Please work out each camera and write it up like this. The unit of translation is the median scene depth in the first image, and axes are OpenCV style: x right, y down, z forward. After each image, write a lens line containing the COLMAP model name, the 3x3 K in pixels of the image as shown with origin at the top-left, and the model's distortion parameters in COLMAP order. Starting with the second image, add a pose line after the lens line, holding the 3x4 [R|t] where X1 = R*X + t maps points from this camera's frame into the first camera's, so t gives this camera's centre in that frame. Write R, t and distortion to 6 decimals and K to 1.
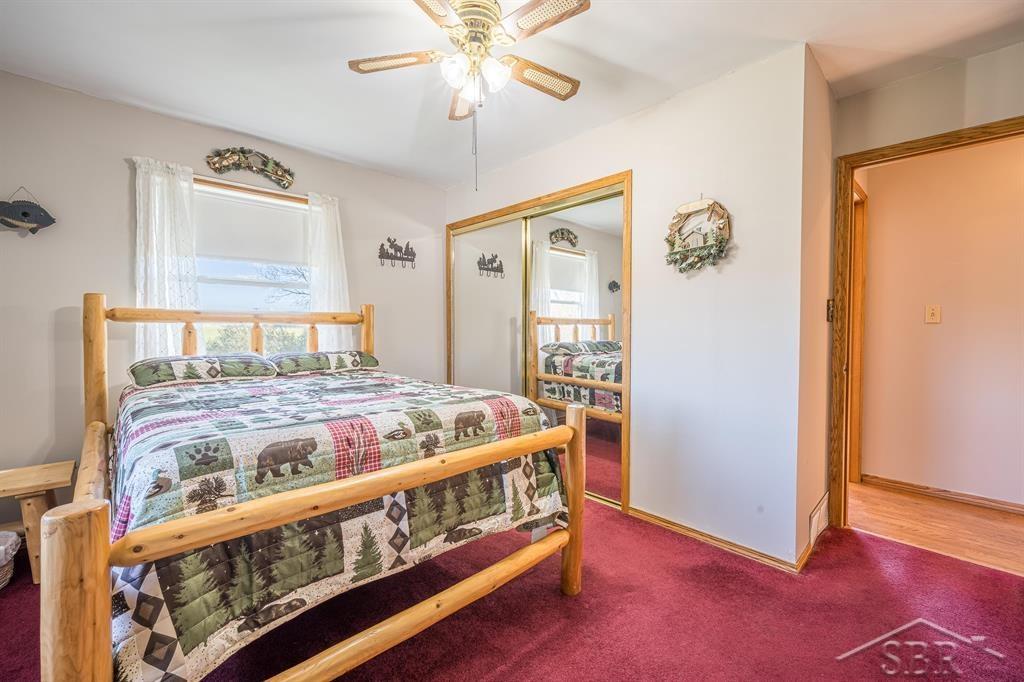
lens RADIAL K [[426.9, 0, 511.6], [0, 426.9, 336.6], [0, 0, 1]] dist [-0.003144, -0.000389]
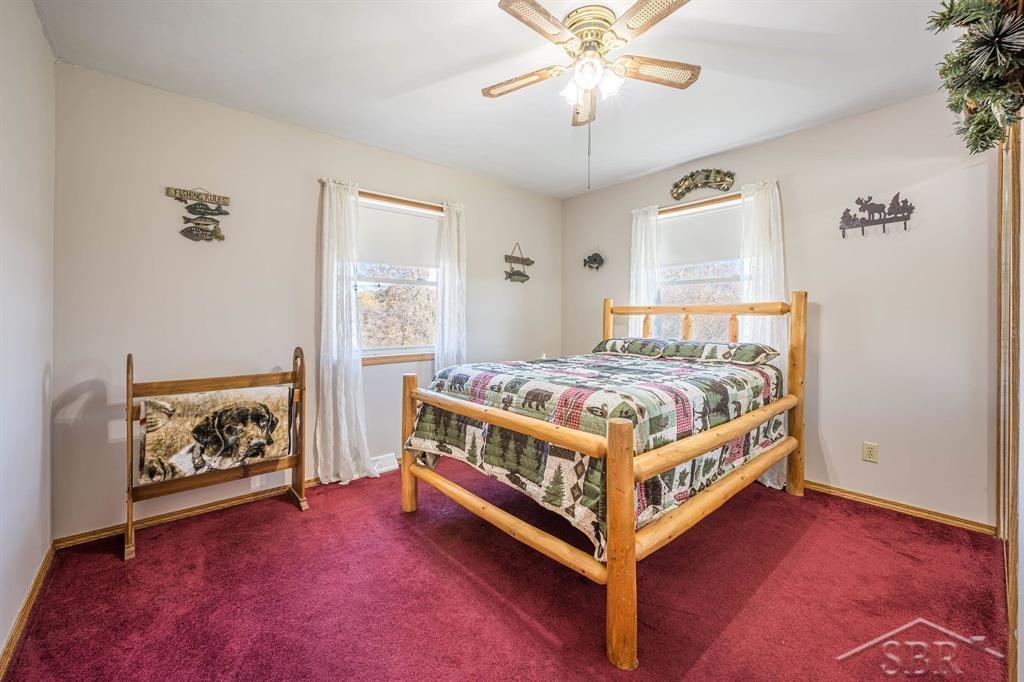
lens RADIAL K [[426.9, 0, 517.8], [0, 426.9, 318.0], [0, 0, 1]] dist [-0.003144, -0.000389]
pose [[-0.054671, -0.001777, -0.998503, 0.896838], [-0.022041, 0.999757, -0.000572, -0.015896], [0.998261, 0.021976, -0.054697, 0.825509]]
